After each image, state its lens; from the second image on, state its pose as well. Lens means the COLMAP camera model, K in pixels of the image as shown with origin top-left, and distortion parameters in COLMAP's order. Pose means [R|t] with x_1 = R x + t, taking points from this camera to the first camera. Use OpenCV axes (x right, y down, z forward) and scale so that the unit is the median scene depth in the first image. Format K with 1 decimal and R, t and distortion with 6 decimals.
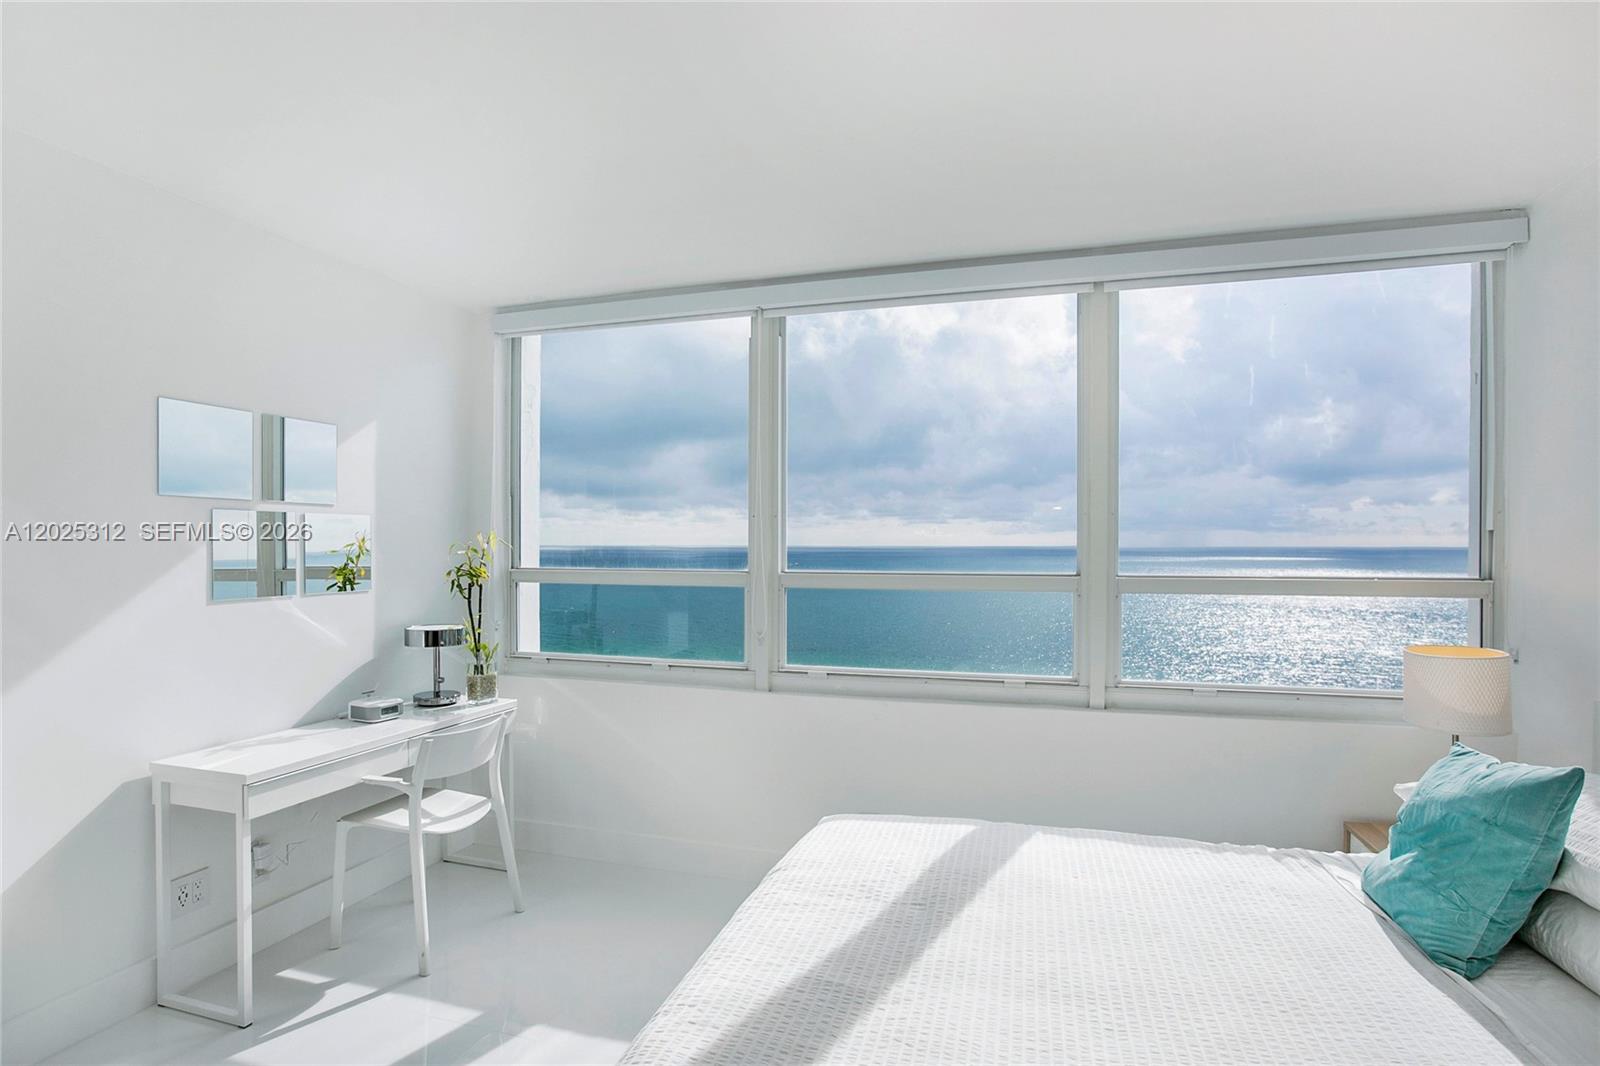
lens RADIAL K [[798.7, 0, 835.8], [0, 798.7, 534.6], [0, 0, 1]] dist [-0.055974, 0.030399]
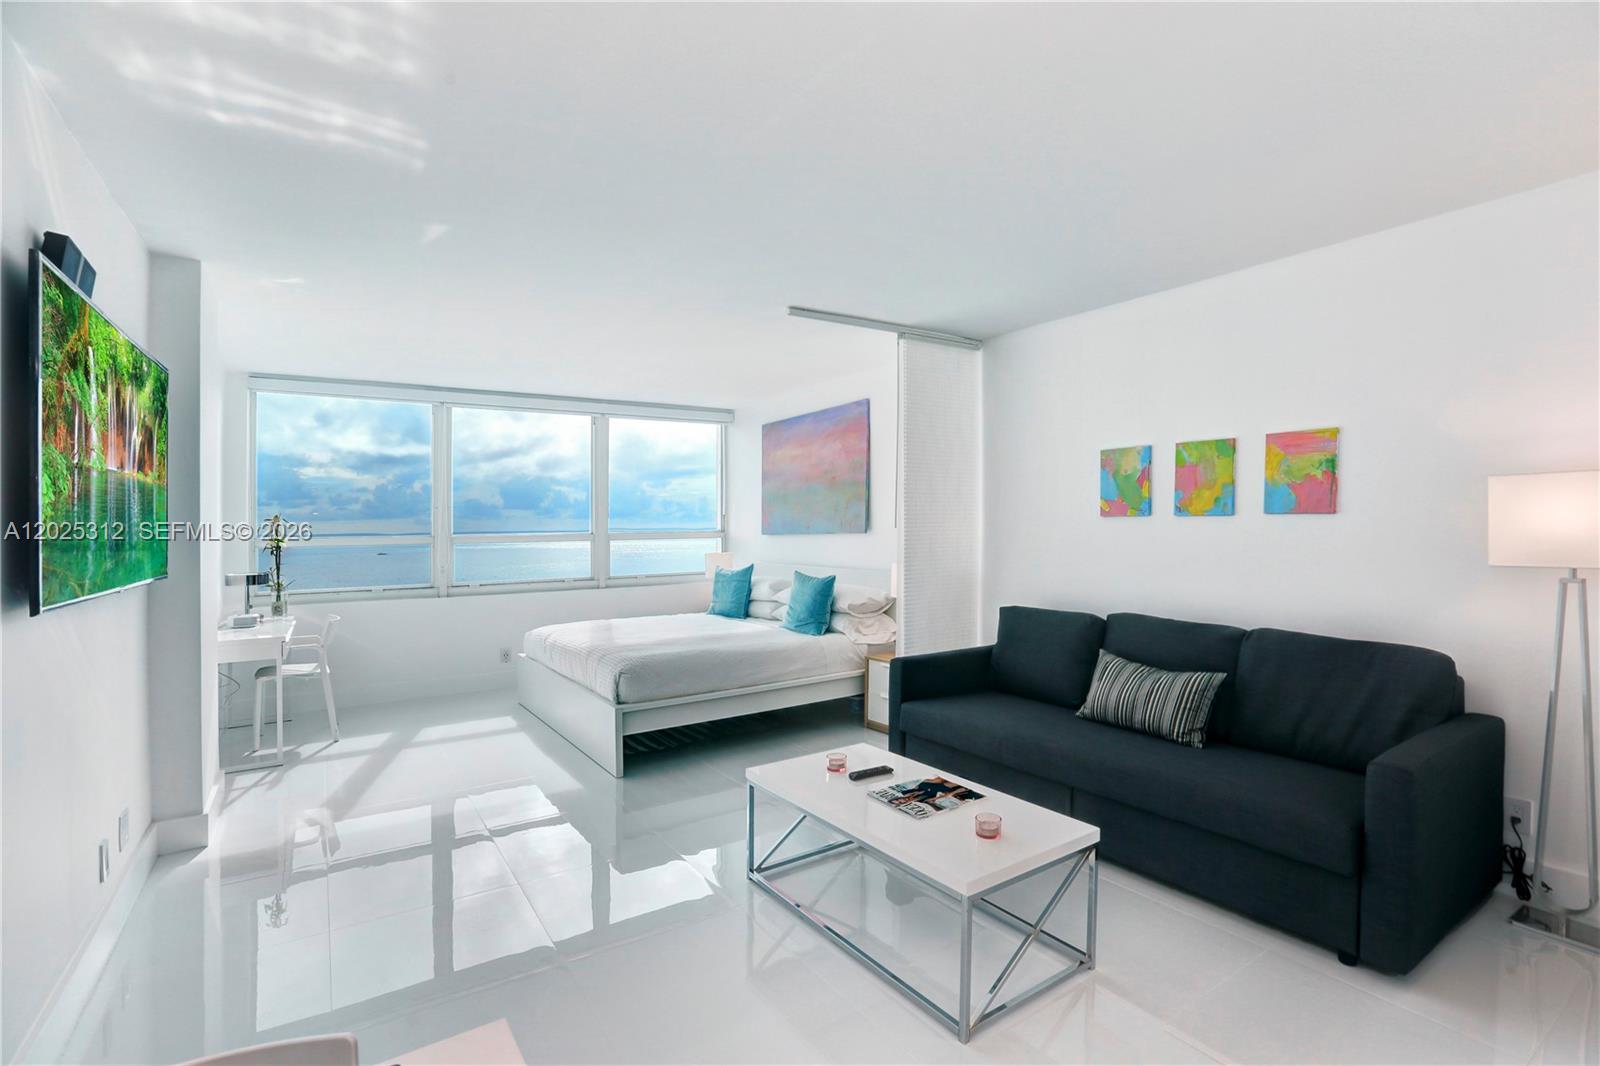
lens RADIAL K [[744.6, 0, 792.1], [0, 744.6, 512.6], [0, 0, 1]] dist [-0.001422, 0.000186]
pose [[0.653944, 0.003815, 0.756533, -1.045326], [0.005740, 0.999933, -0.010003, 0.013260], [-0.756521, 0.010884, 0.653879, -0.965158]]
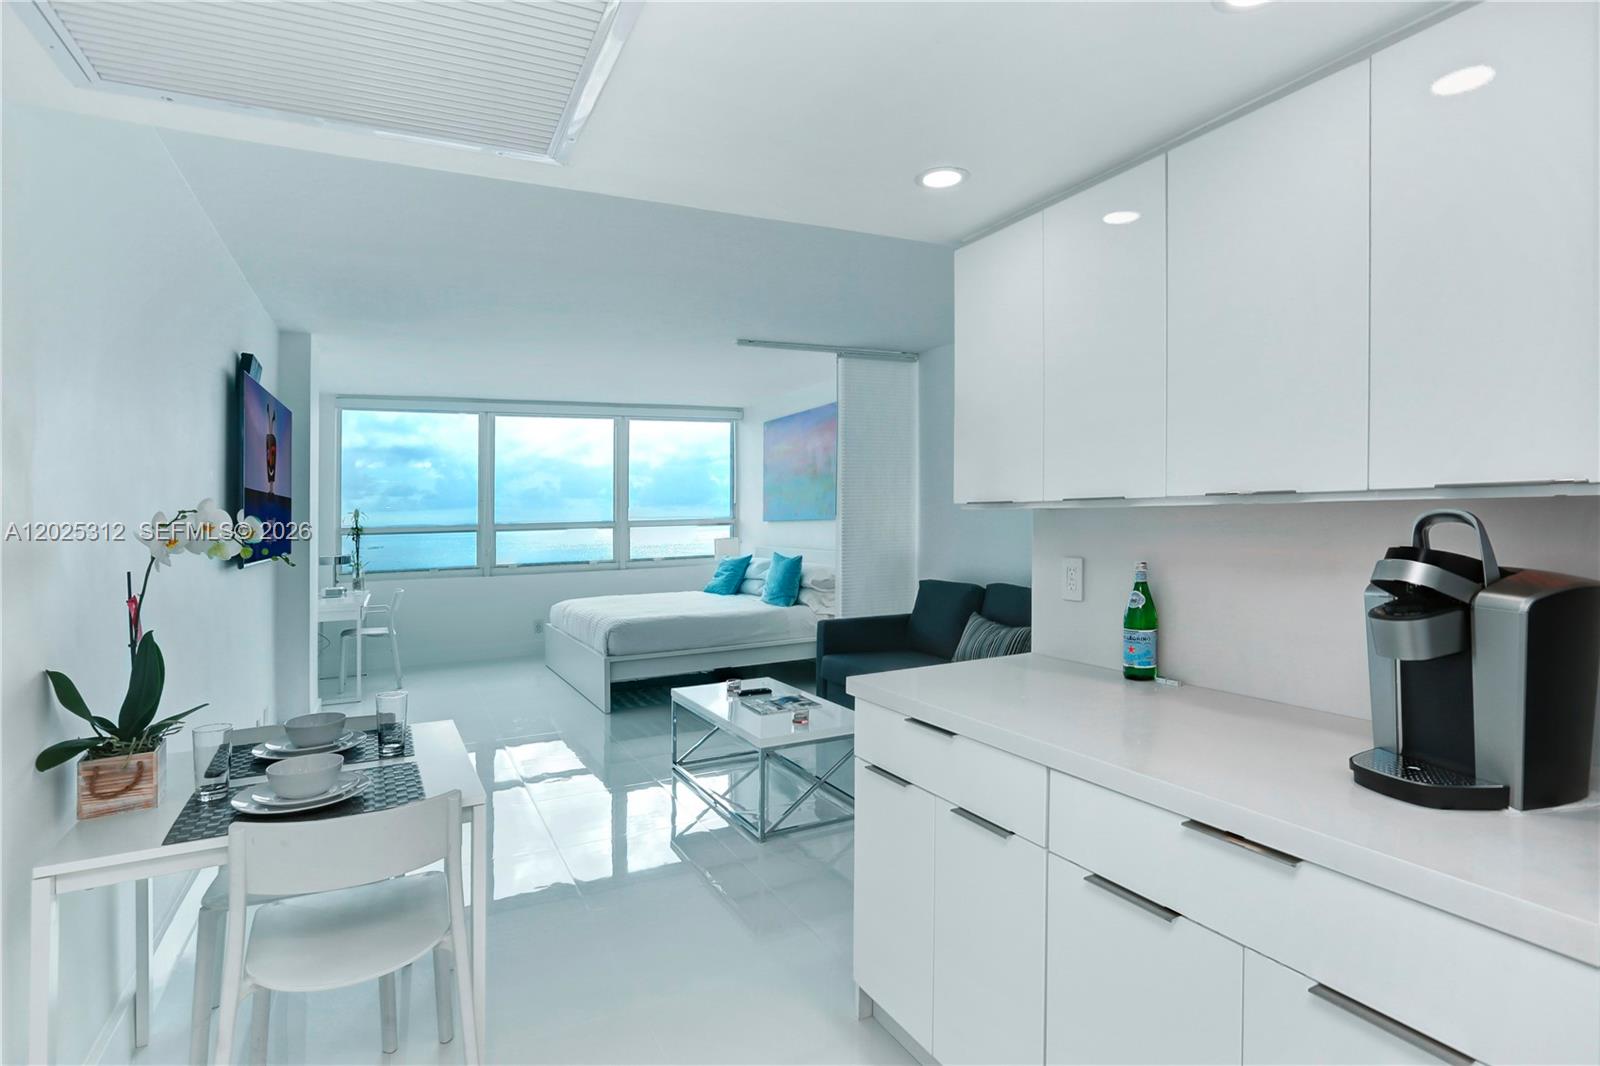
lens RADIAL K [[834.6, 0, 796.6], [0, 834.6, 471.9], [0, 0, 1]] dist [-0.000497, -0.000374]
pose [[0.739081, 0.015532, 0.673437, -1.219854], [0.016248, 0.999032, -0.040872, 0.007278], [-0.673420, 0.041150, 0.738114, -1.616601]]
